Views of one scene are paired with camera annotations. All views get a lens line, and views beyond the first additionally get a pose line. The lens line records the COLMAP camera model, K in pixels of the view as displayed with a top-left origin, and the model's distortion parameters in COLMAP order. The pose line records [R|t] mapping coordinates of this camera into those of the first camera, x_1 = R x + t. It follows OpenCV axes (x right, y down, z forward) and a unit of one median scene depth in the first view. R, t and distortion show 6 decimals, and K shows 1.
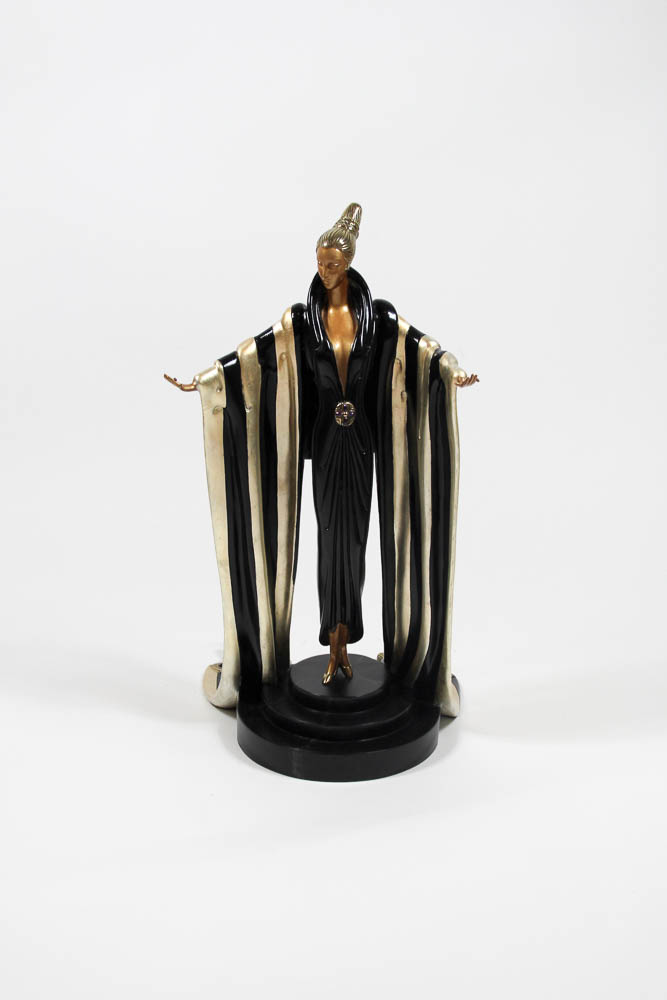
lens RADIAL K [[1611.6, 0, 332.2], [0, 1611.6, 494.9], [0, 0, 1]] dist [0.161197, 0.000000]
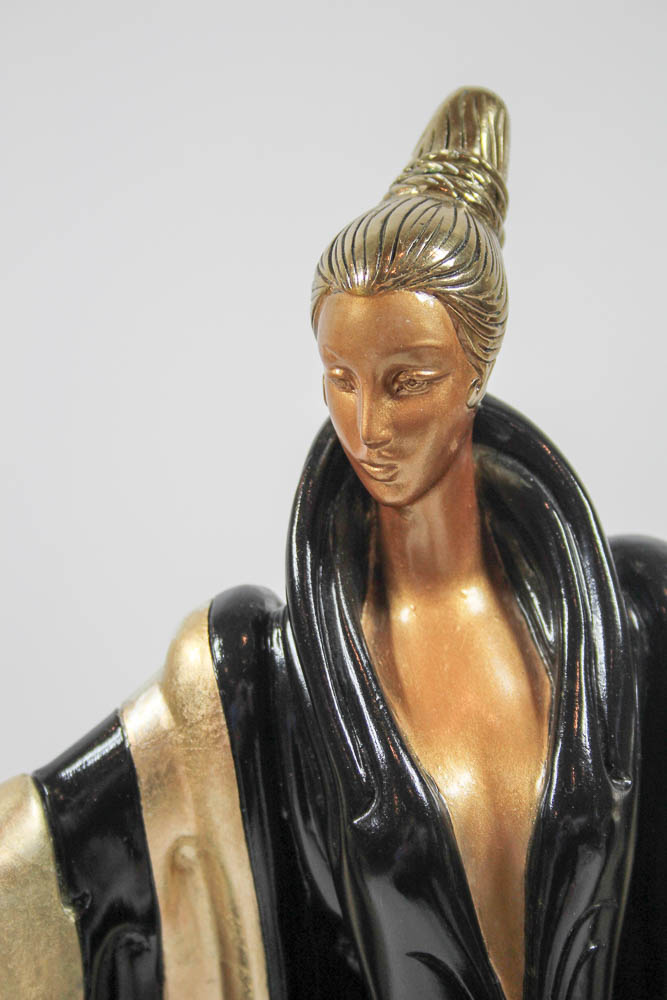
lens RADIAL K [[2434.4, 0, 332.6], [0, 2434.4, 499.9], [0, 0, 1]] dist [0.112854, 0.000000]
pose [[0.995662, -0.082139, 0.043702, -0.021653], [0.087693, 0.985419, -0.145807, -0.083542], [-0.031089, 0.149007, 0.988347, 0.692918]]
